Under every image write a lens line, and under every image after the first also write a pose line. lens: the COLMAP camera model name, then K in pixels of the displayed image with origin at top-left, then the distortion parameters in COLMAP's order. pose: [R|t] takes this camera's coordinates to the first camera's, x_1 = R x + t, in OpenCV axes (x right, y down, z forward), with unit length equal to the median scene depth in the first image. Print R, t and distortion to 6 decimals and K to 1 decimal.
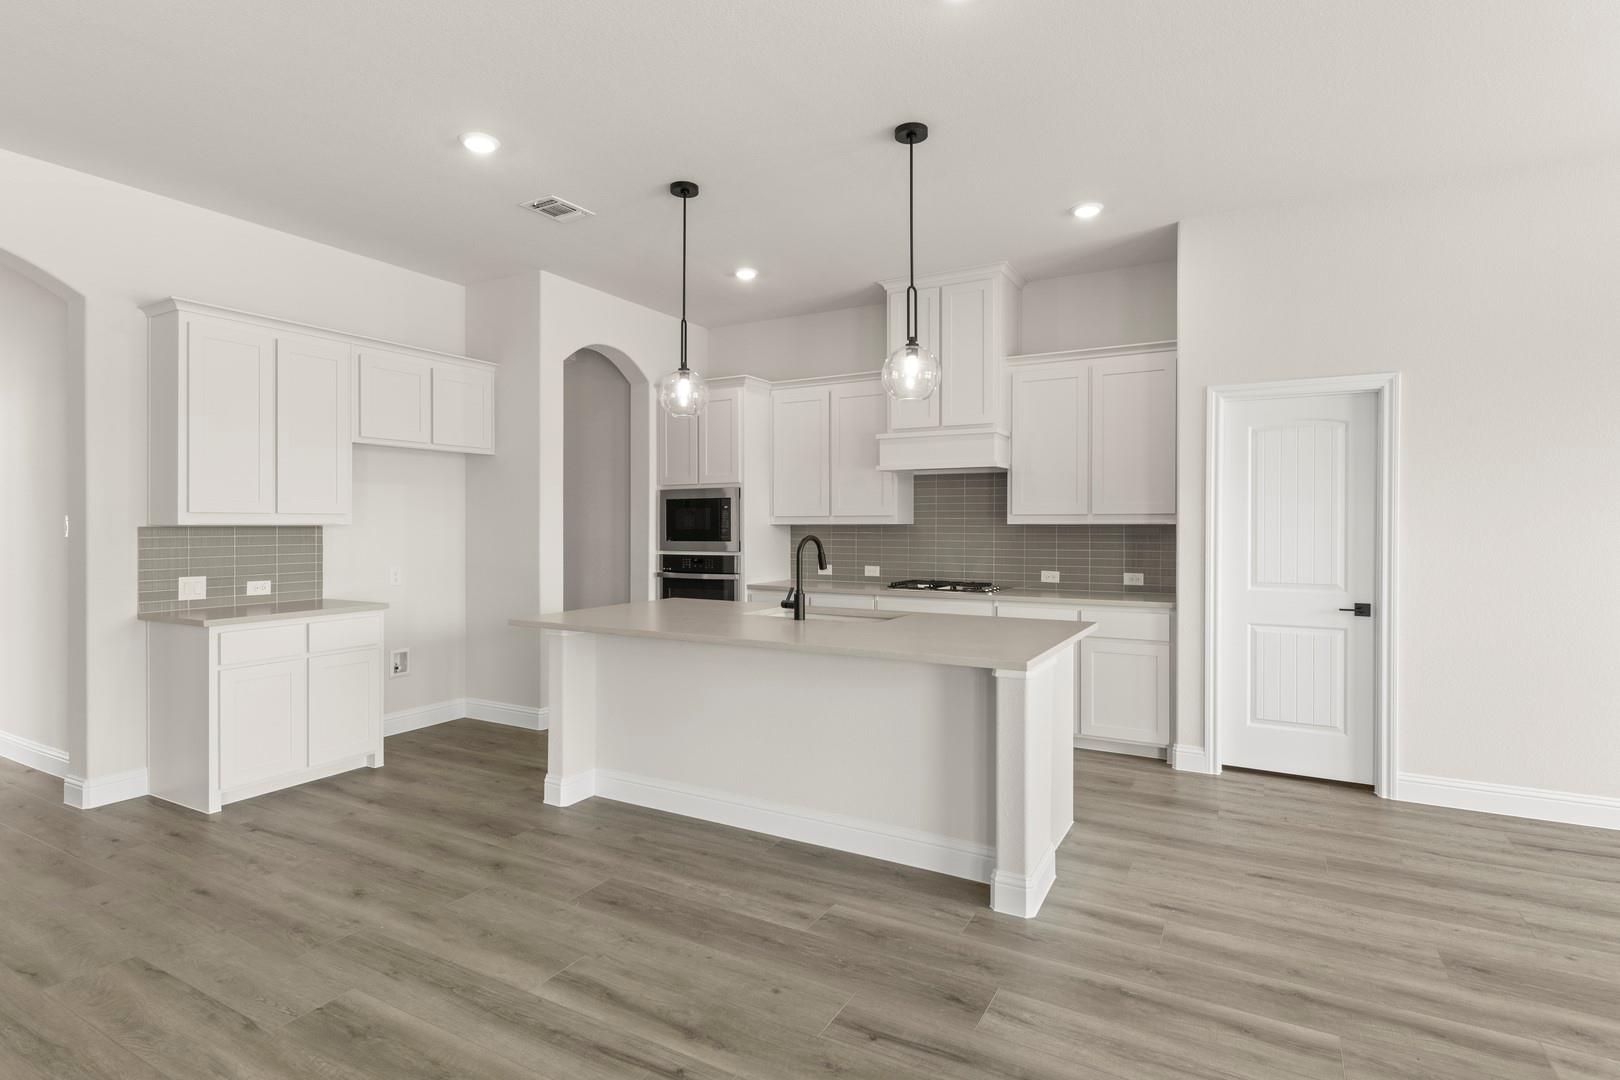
lens RADIAL K [[794.8, 0, 799.4], [0, 794.8, 542.9], [0, 0, 1]] dist [0.009011, -0.004065]
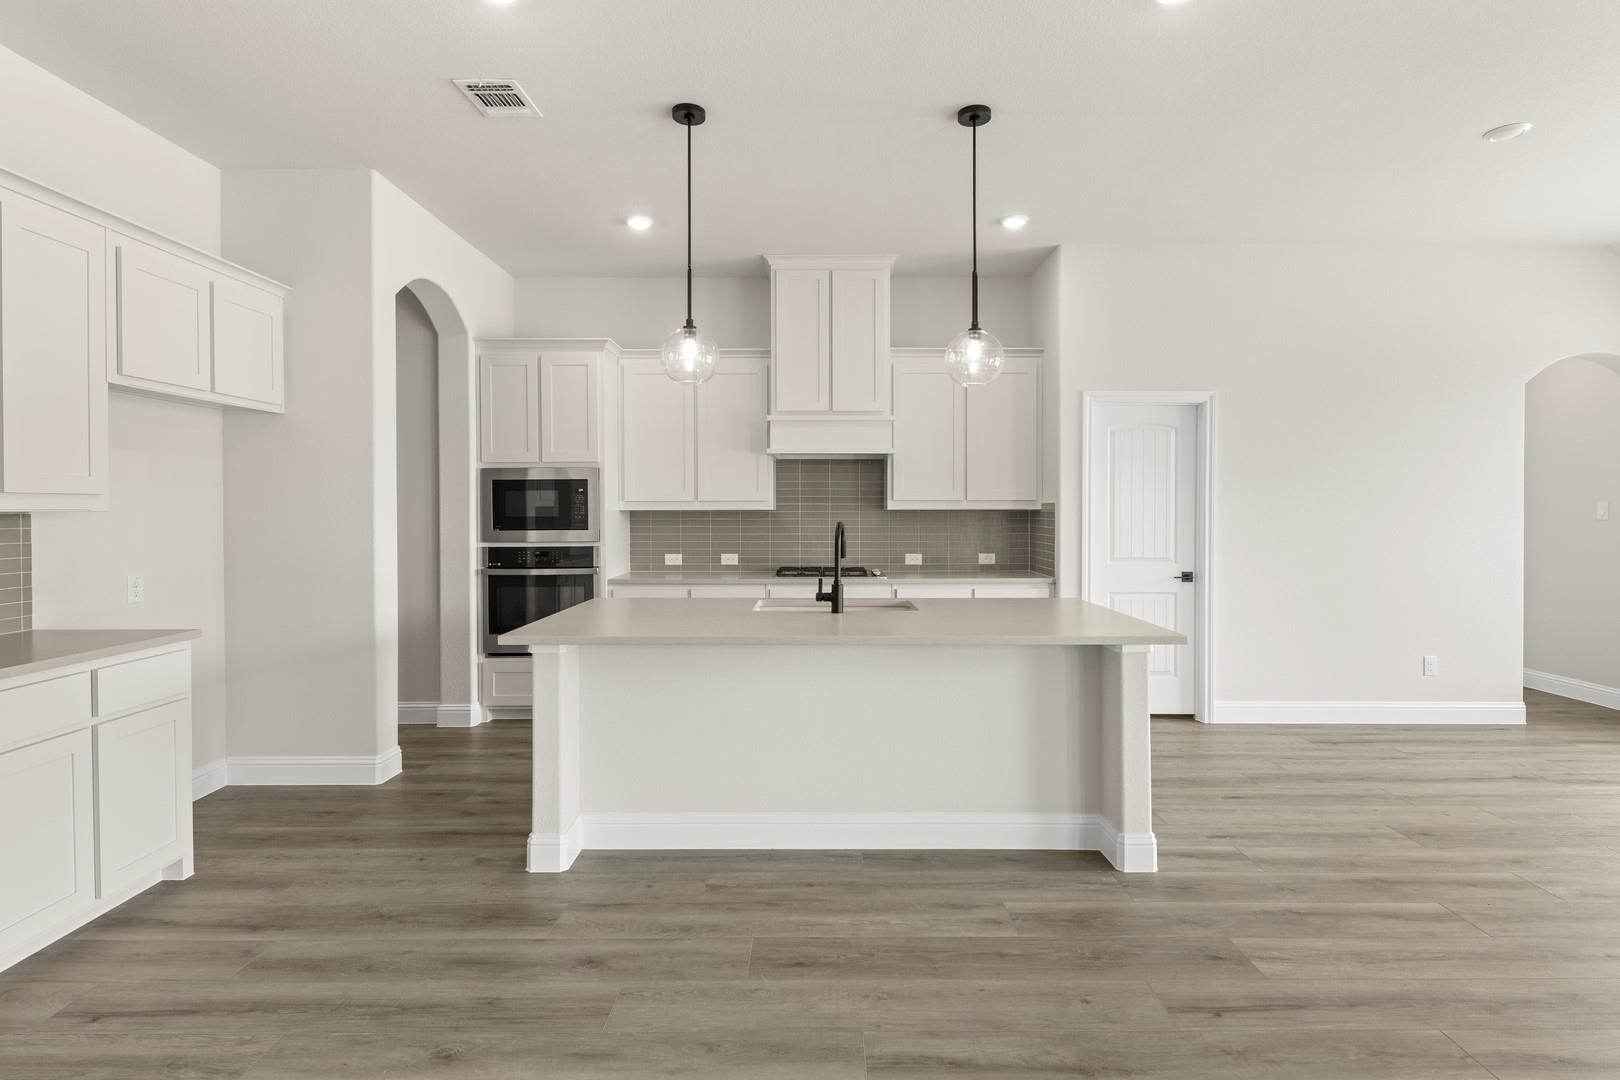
lens RADIAL K [[798.4, 0, 817.1], [0, 798.4, 534.6], [0, 0, 1]] dist [0.009606, -0.005973]
pose [[0.873814, -0.016101, 0.485994, -0.424514], [0.012038, 0.999862, 0.011481, -0.005153], [-0.486112, -0.004182, 0.873886, 0.179063]]
